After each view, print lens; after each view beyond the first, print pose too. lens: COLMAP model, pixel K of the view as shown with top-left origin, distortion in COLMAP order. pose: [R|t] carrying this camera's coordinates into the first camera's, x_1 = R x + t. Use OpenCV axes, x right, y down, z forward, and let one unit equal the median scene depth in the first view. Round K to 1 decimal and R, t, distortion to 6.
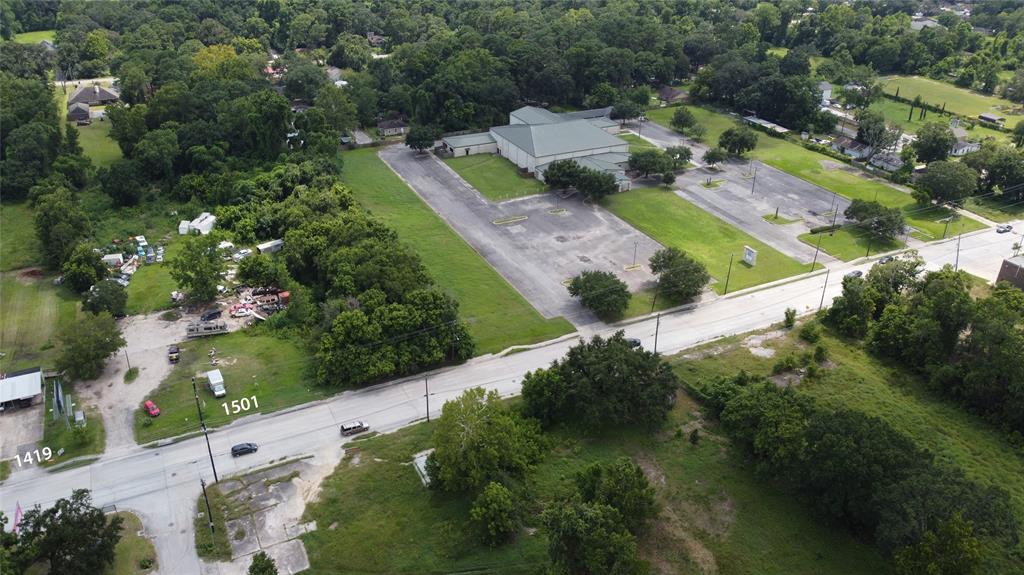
lens RADIAL K [[769.1, 0, 509.7], [0, 769.1, 288.1], [0, 0, 1]] dist [-0.006886, 0.001026]
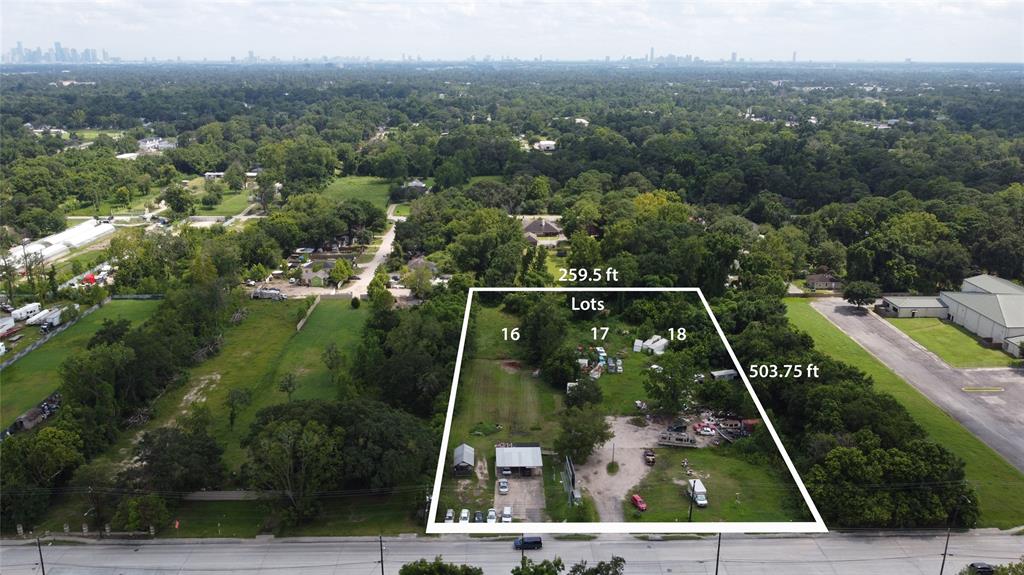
lens RADIAL K [[769.1, 0, 512.7], [0, 769.1, 284.9], [0, 0, 1]] dist [-0.006886, 0.001026]
pose [[0.907470, 0.109257, -0.405662, -0.160565], [-0.192148, 0.966617, -0.169499, 0.056546], [0.373601, 0.231762, 0.898170, -0.051291]]
